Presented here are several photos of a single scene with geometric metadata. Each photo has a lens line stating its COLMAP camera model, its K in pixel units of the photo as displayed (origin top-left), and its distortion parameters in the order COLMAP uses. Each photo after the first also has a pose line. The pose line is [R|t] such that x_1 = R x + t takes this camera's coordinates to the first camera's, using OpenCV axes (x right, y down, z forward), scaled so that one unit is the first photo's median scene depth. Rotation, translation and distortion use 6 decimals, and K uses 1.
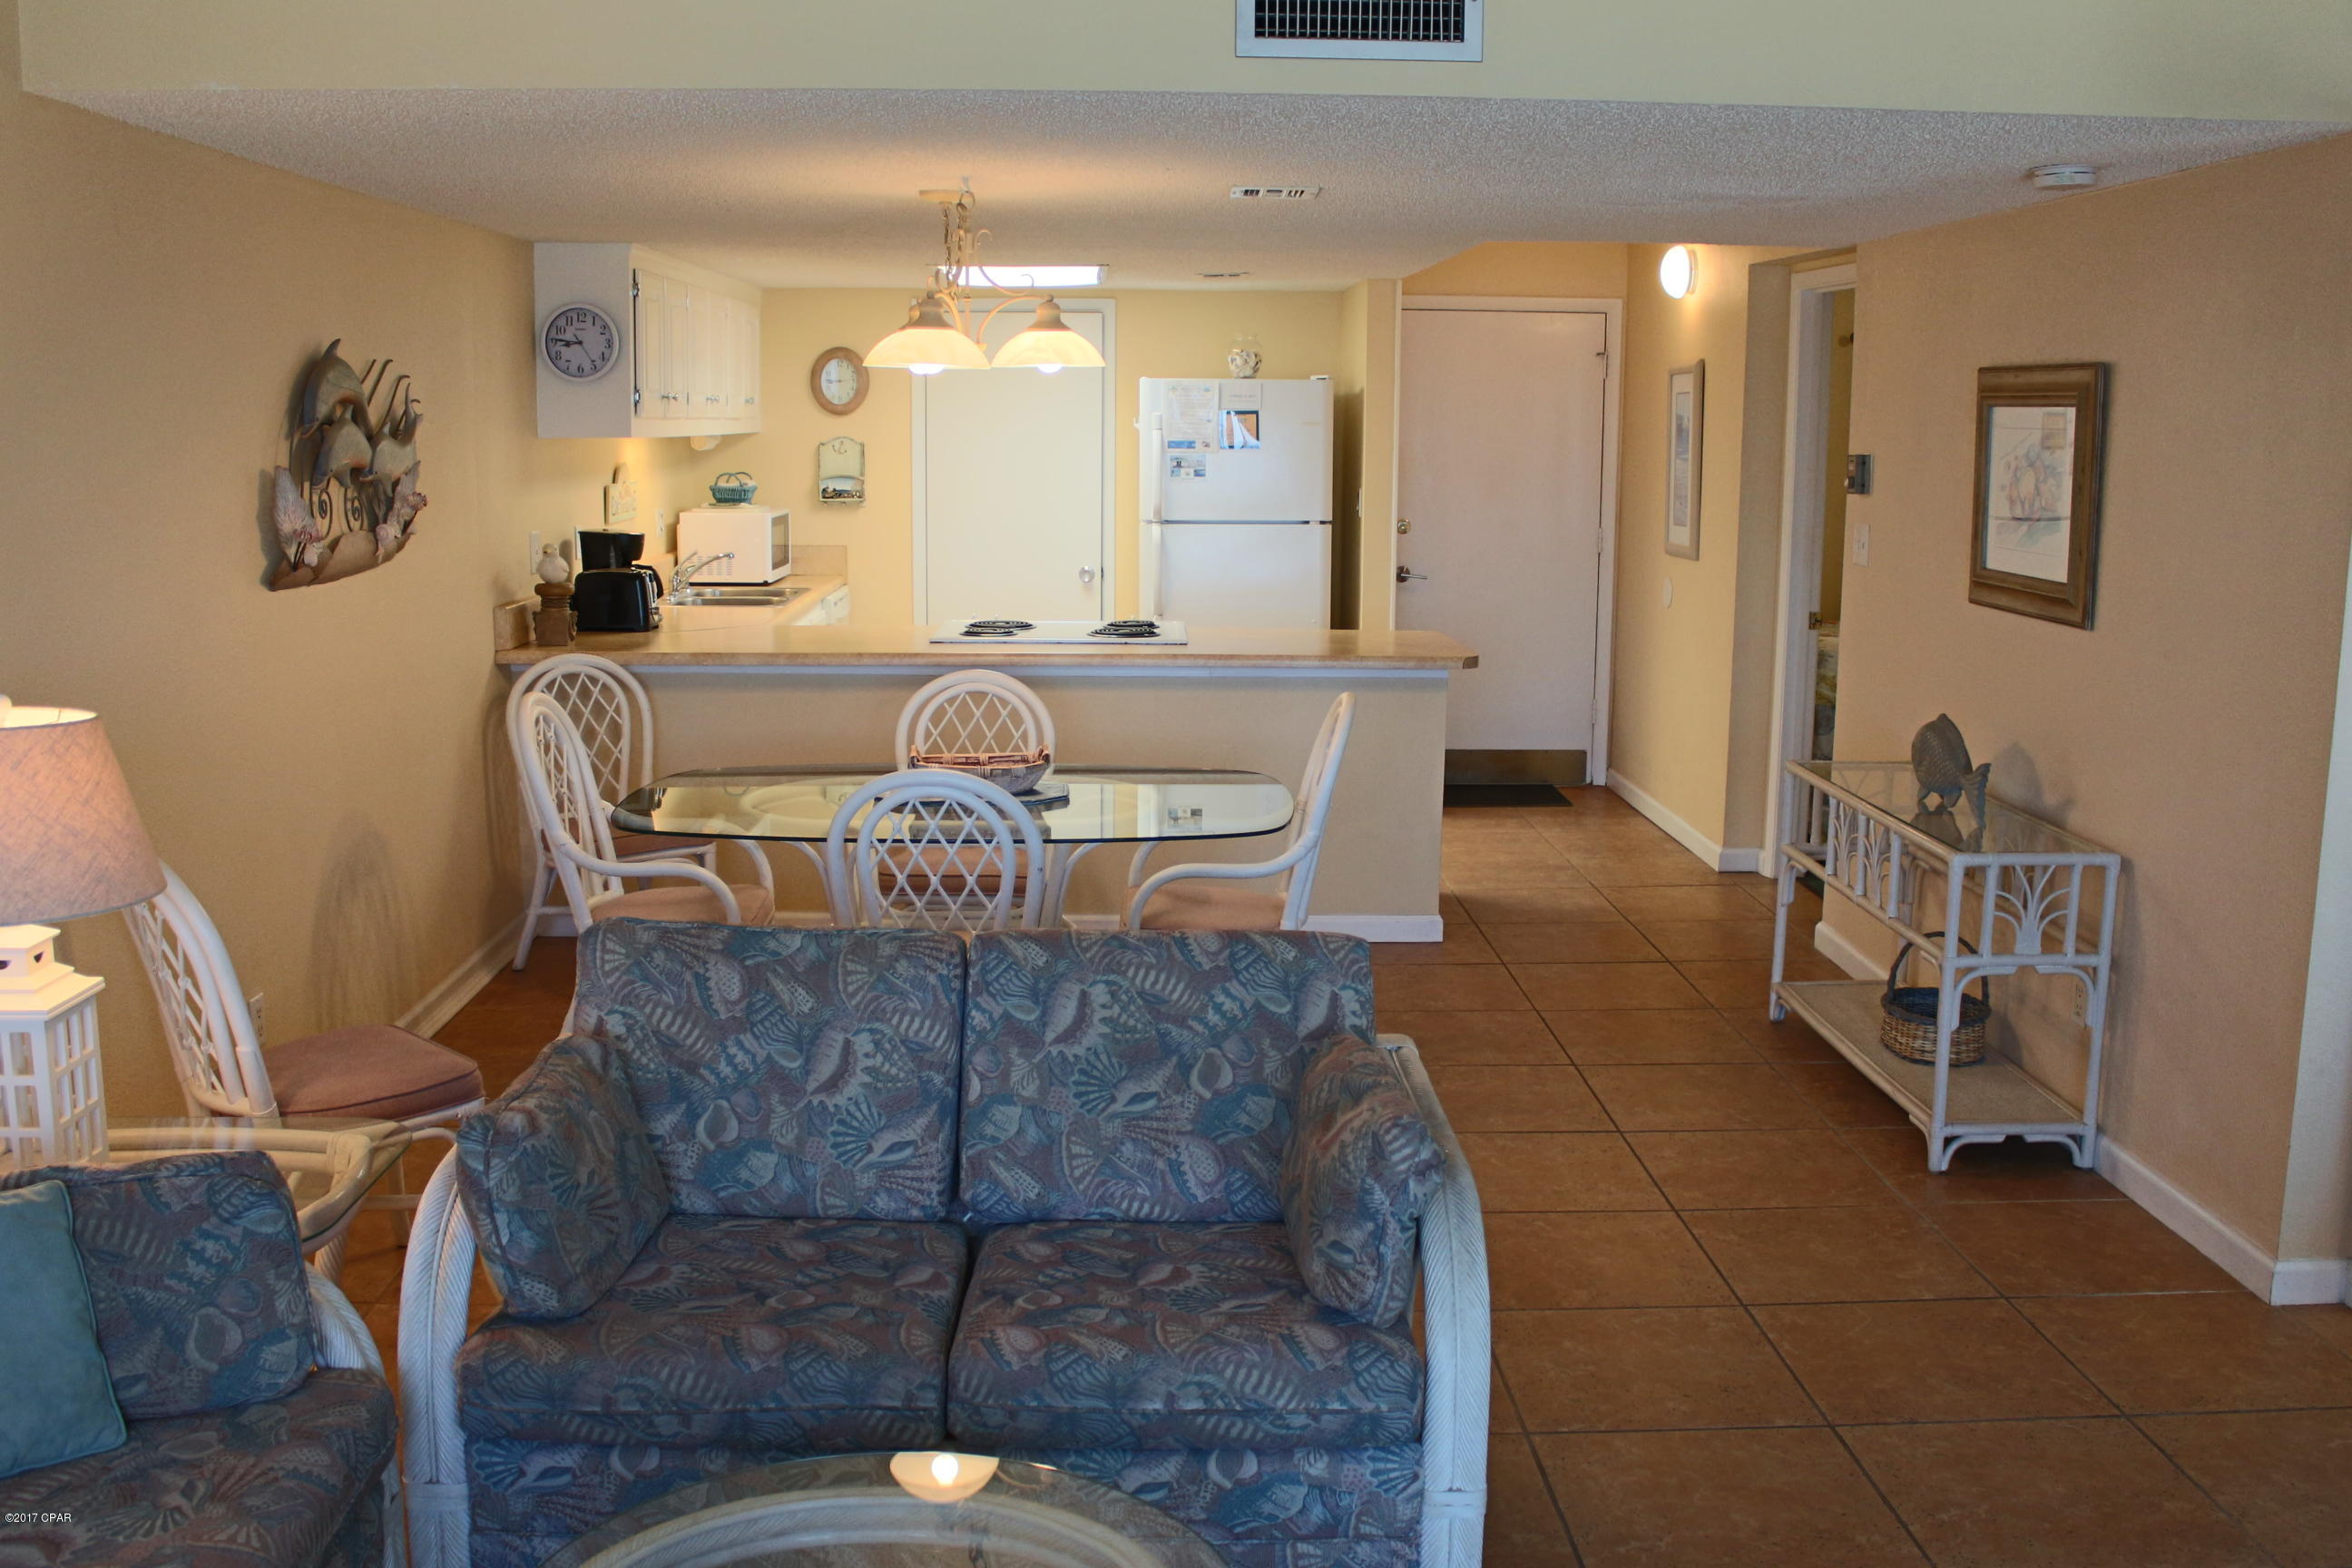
lens RADIAL K [[2160.8, 0, 1176.0], [0, 2160.8, 784.0], [0, 0, 1]] dist [-0.155772, 0.117820]
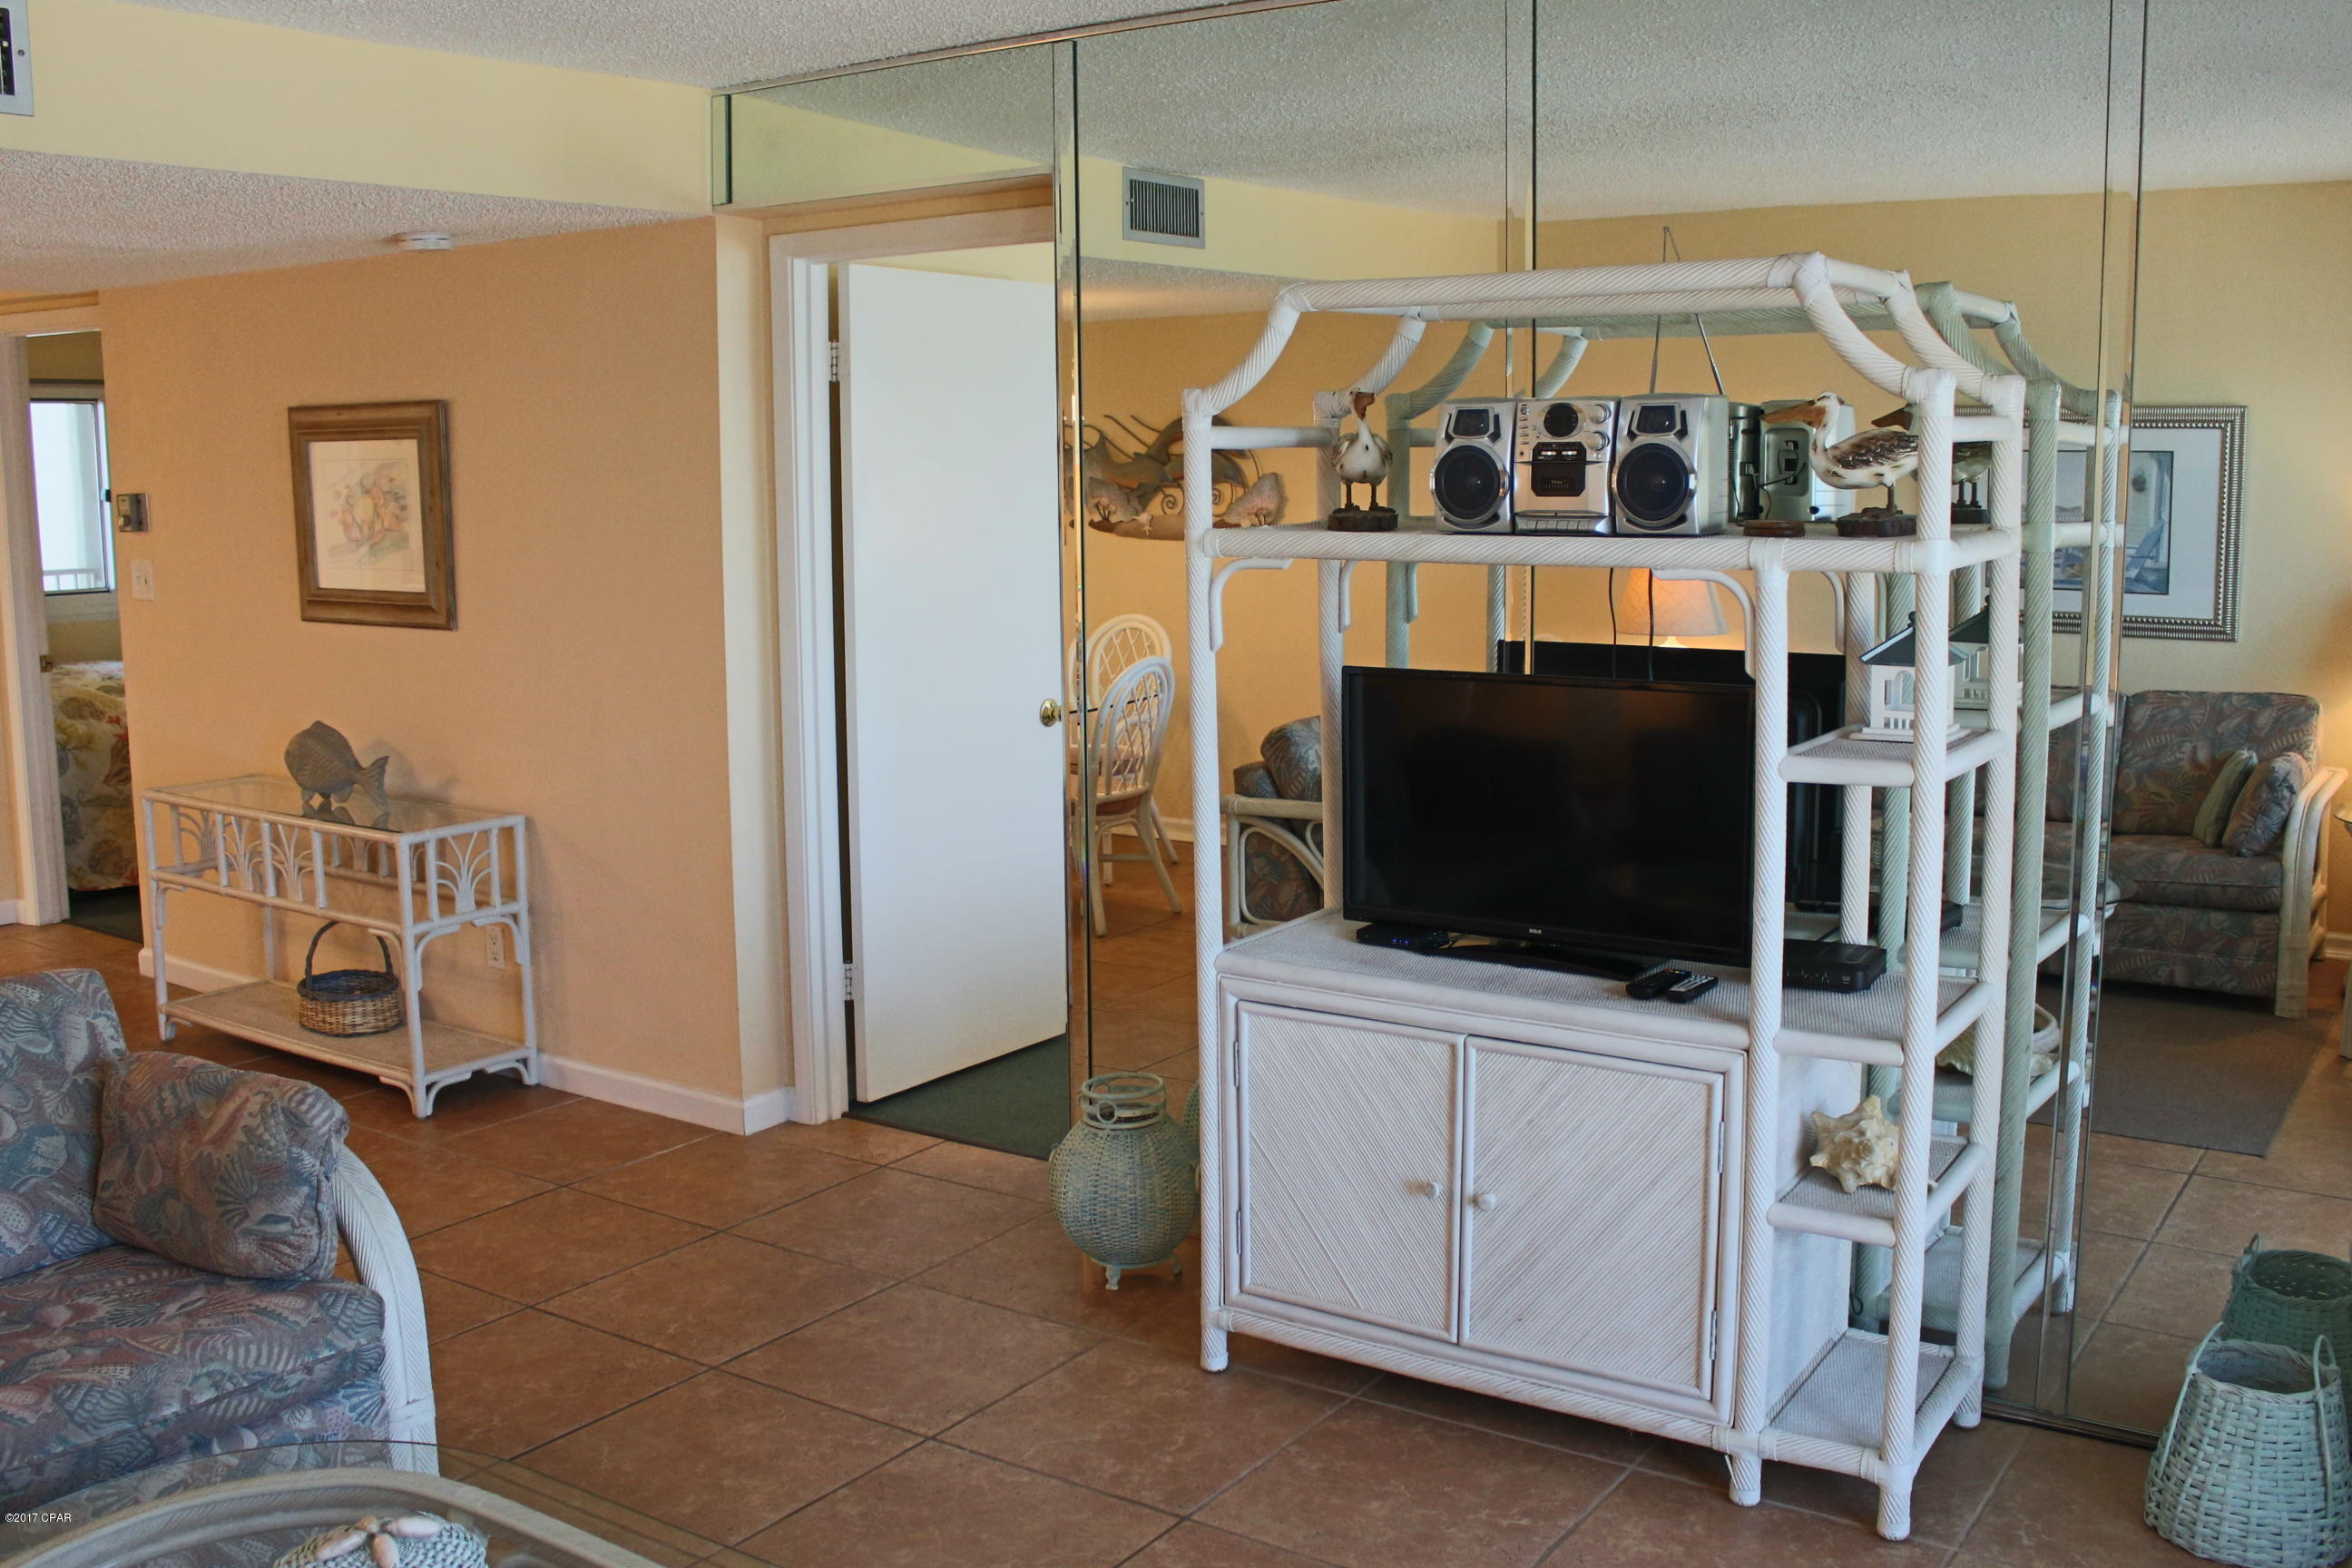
lens RADIAL K [[2171.9, 0, 1189.3], [0, 2171.9, 792.1], [0, 0, 1]] dist [-0.188315, 0.138385]
pose [[0.580891, -0.133175, 0.803013, -0.311593], [0.143675, 0.987811, 0.059890, 0.003394], [-0.801201, 0.080583, 0.592944, -0.011617]]
